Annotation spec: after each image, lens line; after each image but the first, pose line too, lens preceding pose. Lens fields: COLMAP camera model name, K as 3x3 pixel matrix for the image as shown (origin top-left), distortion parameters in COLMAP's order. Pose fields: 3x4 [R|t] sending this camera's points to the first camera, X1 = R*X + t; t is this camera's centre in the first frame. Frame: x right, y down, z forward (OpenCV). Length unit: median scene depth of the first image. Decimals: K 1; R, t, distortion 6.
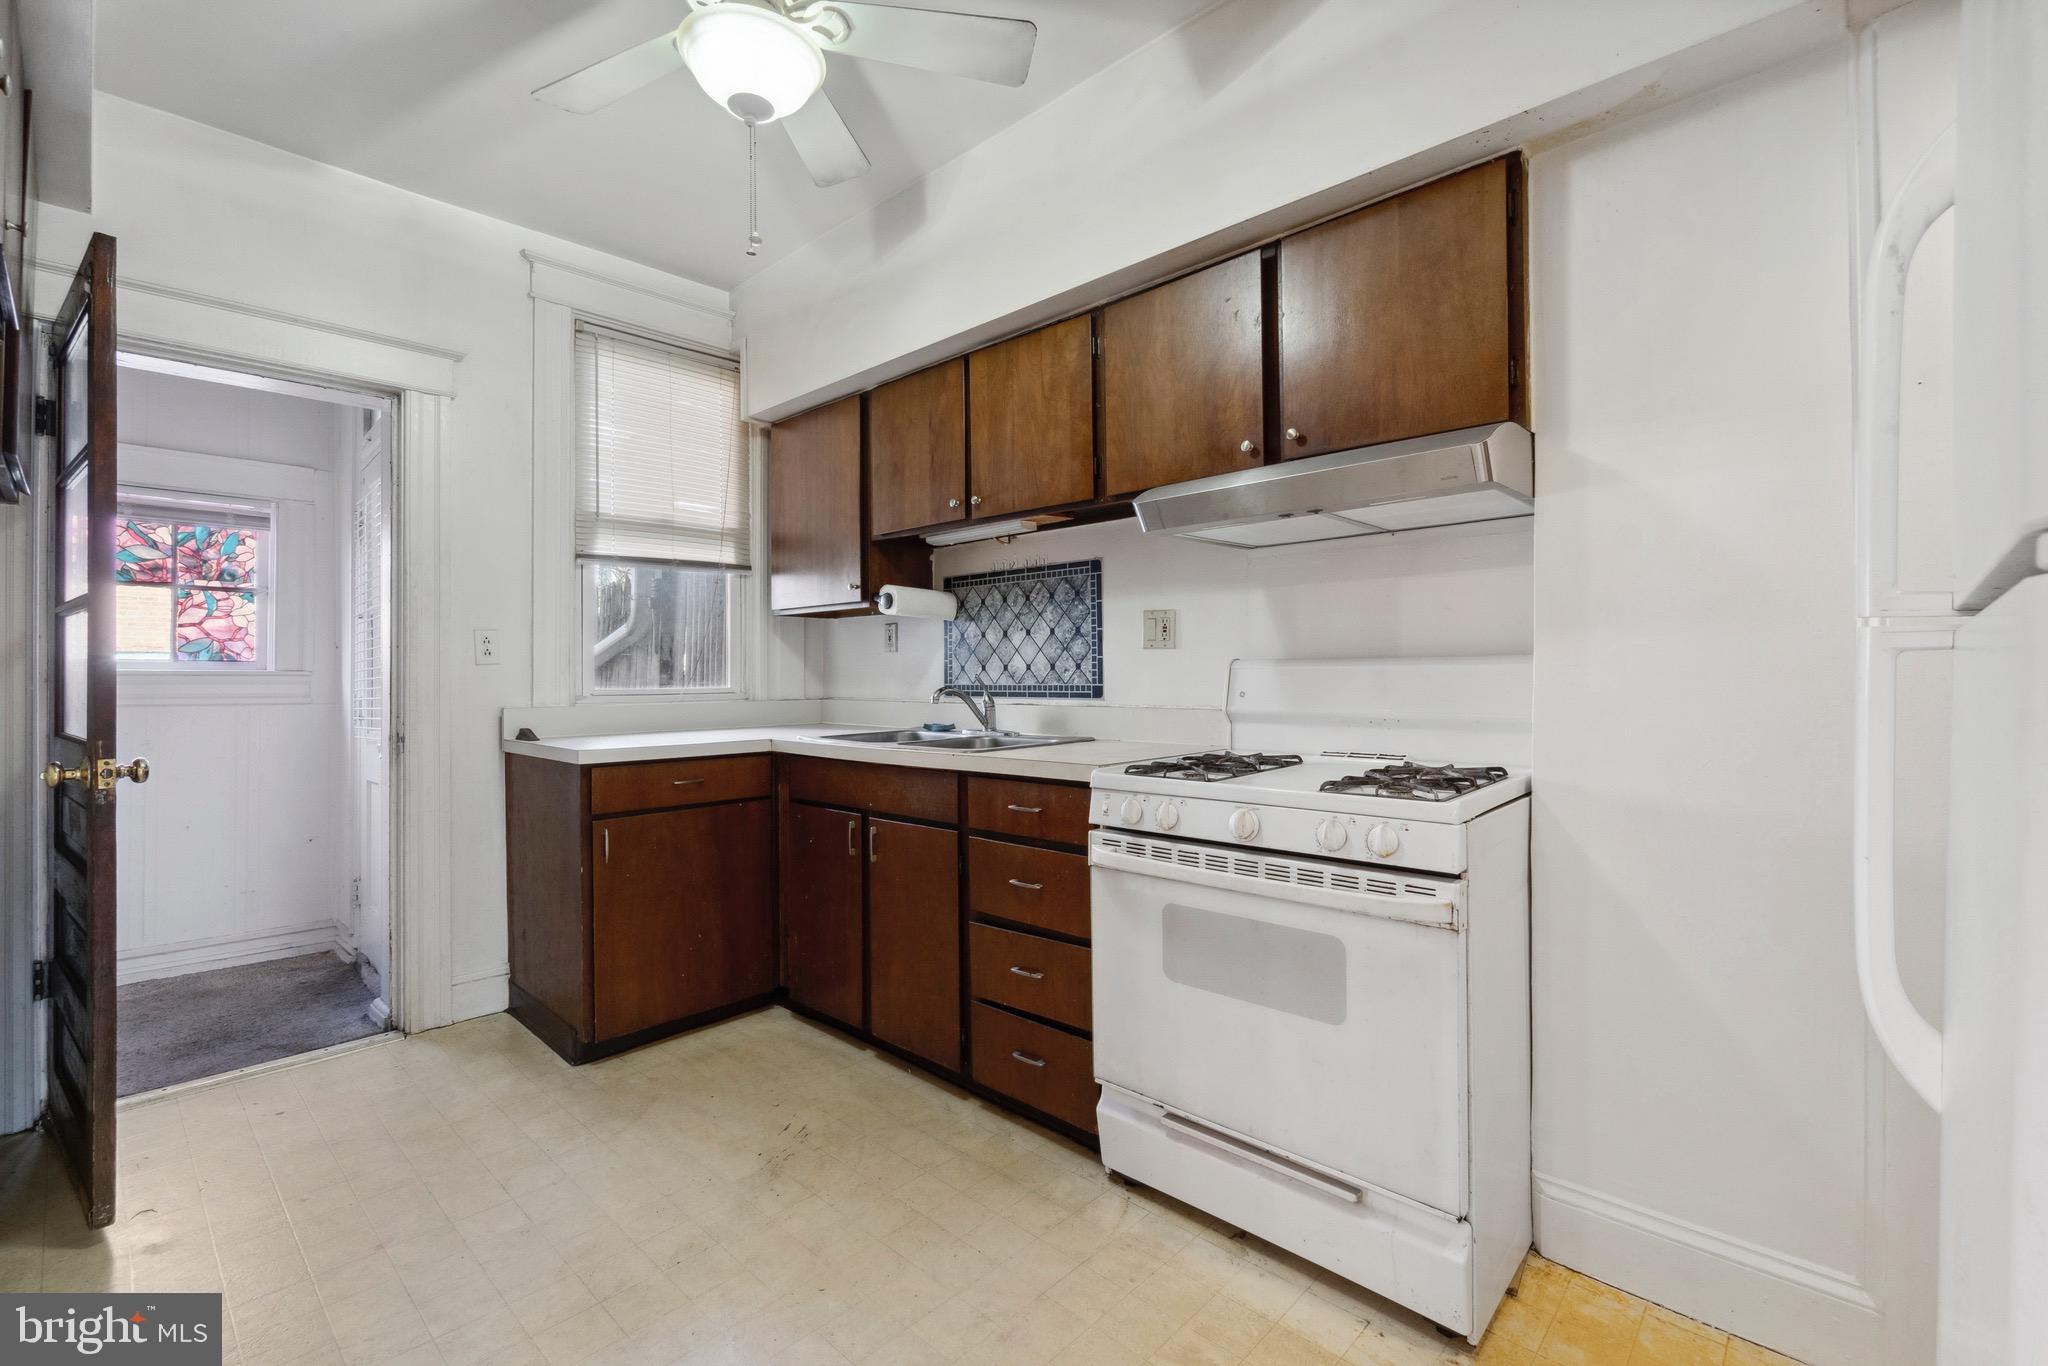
lens RADIAL K [[895.5, 0, 1021.0], [0, 895.5, 671.4], [0, 0, 1]] dist [0.002076, 0.000538]
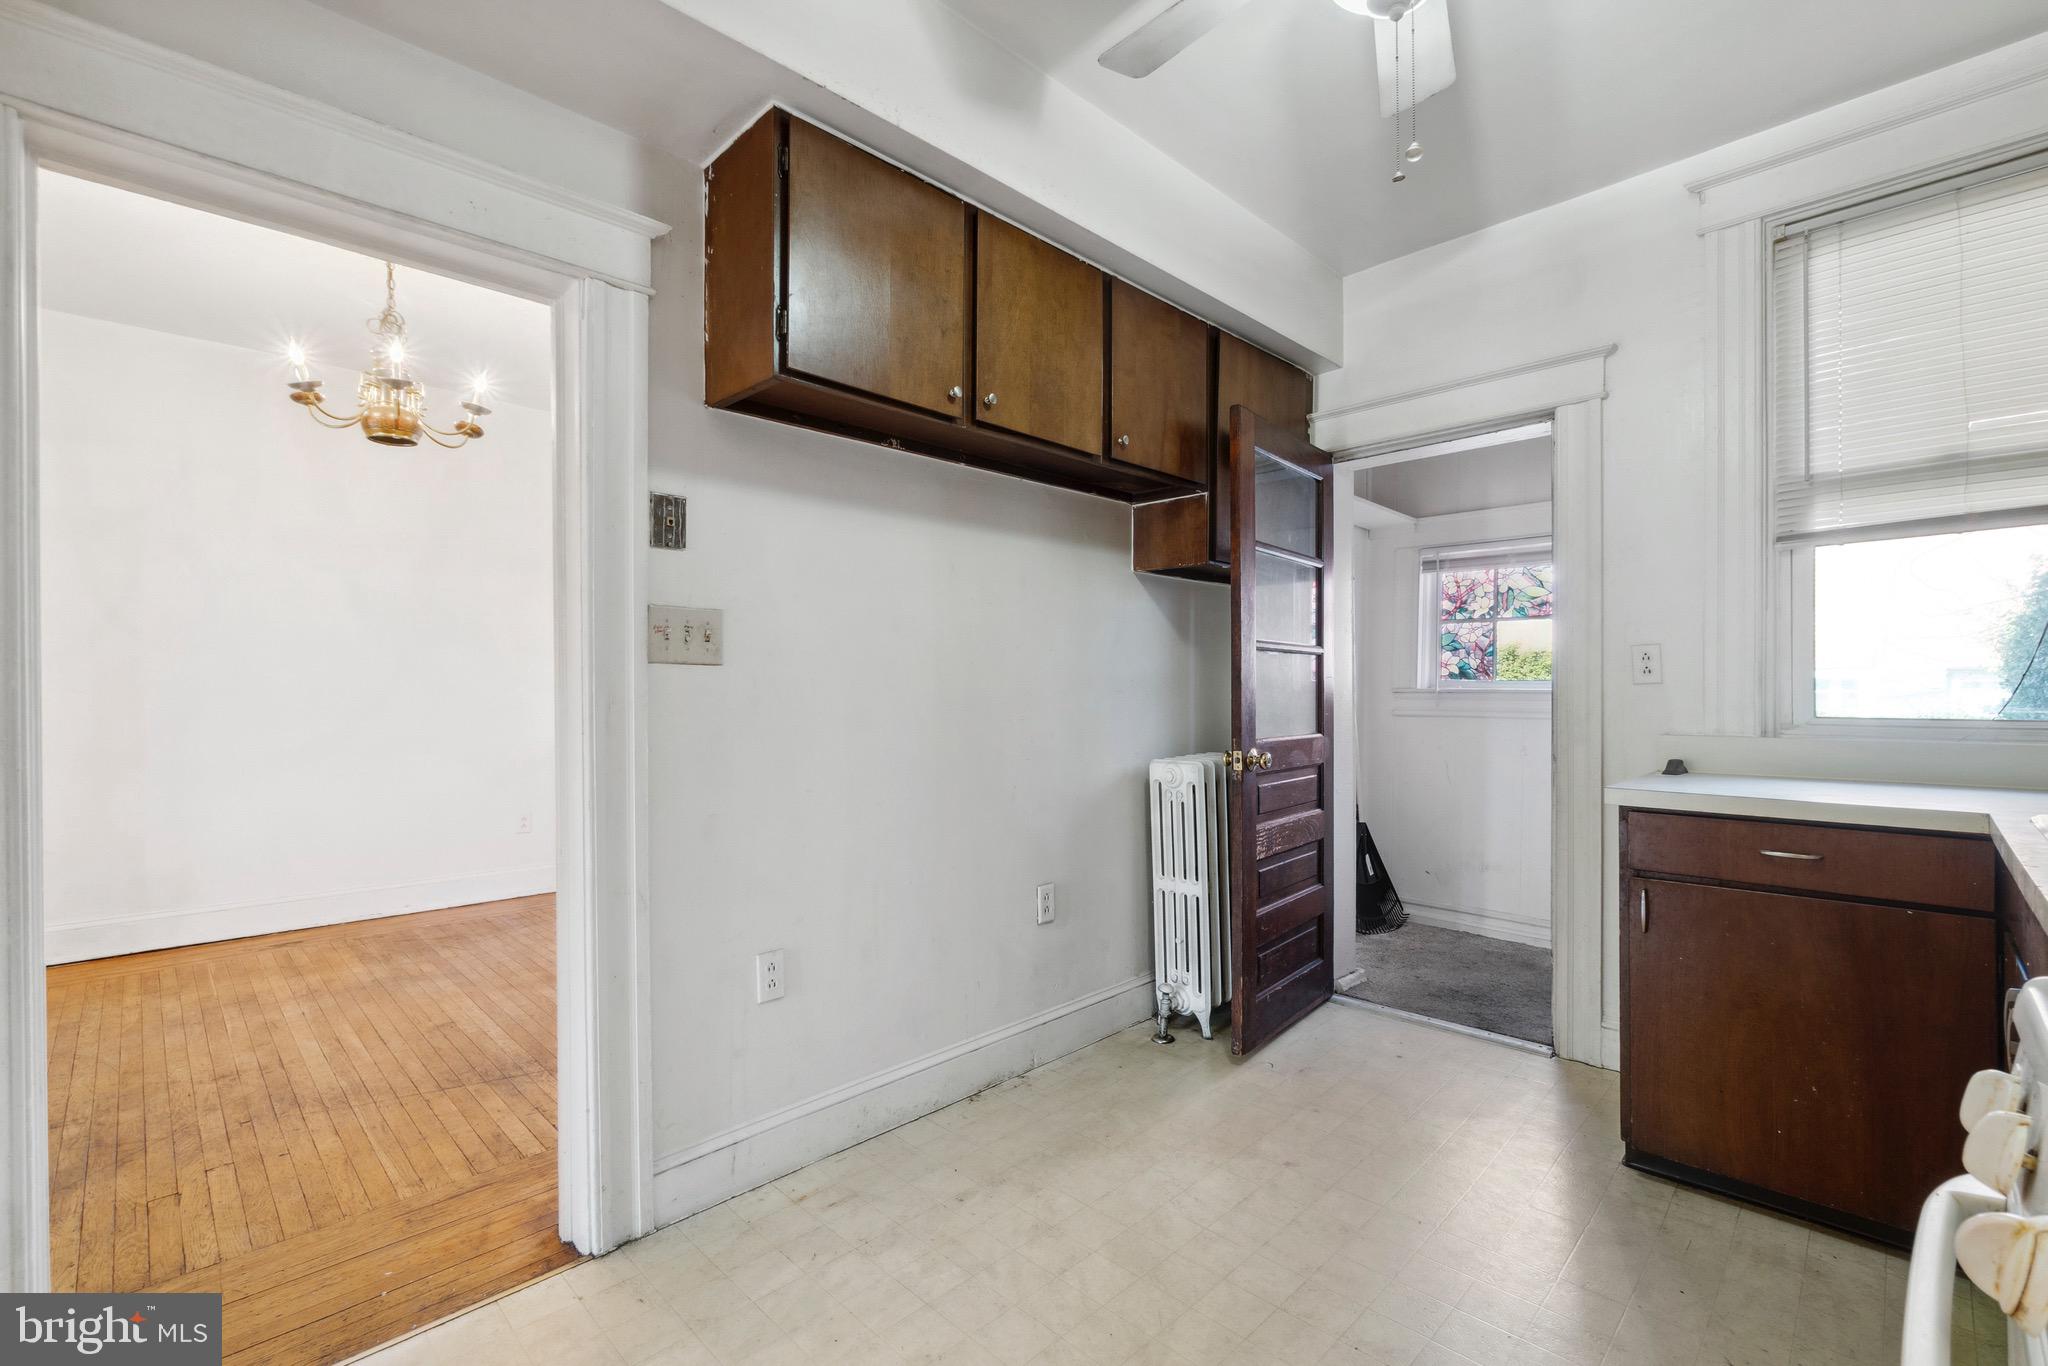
lens RADIAL K [[909.8, 0, 1020.0], [0, 909.8, 703.0], [0, 0, 1]] dist [0.000435, 0.000072]
pose [[-0.031760, 0.016195, -0.999364, 0.309037], [0.003666, 0.999864, 0.016087, -0.005445], [0.999489, -0.003153, -0.031815, 0.396360]]
